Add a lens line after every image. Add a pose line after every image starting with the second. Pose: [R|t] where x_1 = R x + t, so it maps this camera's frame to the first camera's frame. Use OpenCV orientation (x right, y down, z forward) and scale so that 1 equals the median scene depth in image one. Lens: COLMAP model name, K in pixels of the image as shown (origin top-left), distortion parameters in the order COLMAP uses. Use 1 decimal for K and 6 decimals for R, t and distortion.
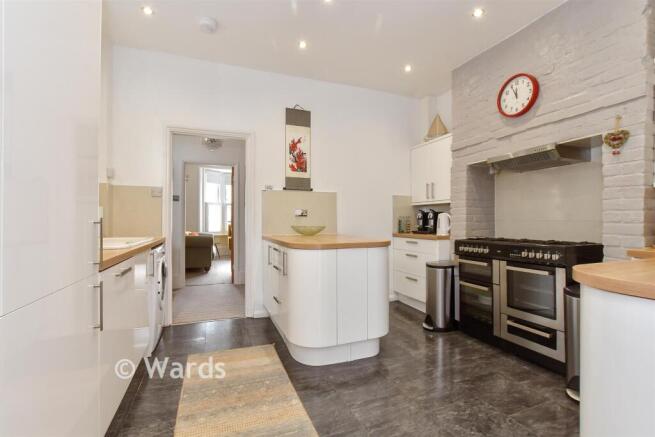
lens RADIAL K [[284.4, 0, 327.5], [0, 284.4, 218.5], [0, 0, 1]] dist [0.000713, 0.000043]
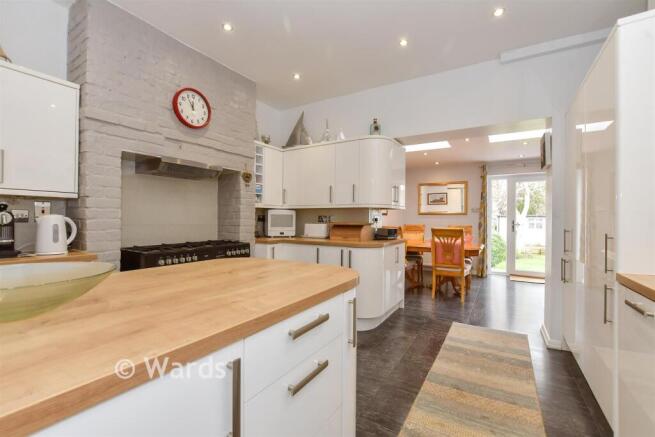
lens RADIAL K [[284.4, 0, 327.5], [0, 284.4, 218.5], [0, 0, 1]] dist [0.000713, 0.000043]
pose [[-0.584787, 0.005740, 0.811167, -0.500719], [0.000267, 0.999976, -0.006884, -0.014090], [-0.811187, -0.003809, -0.584774, 1.241169]]
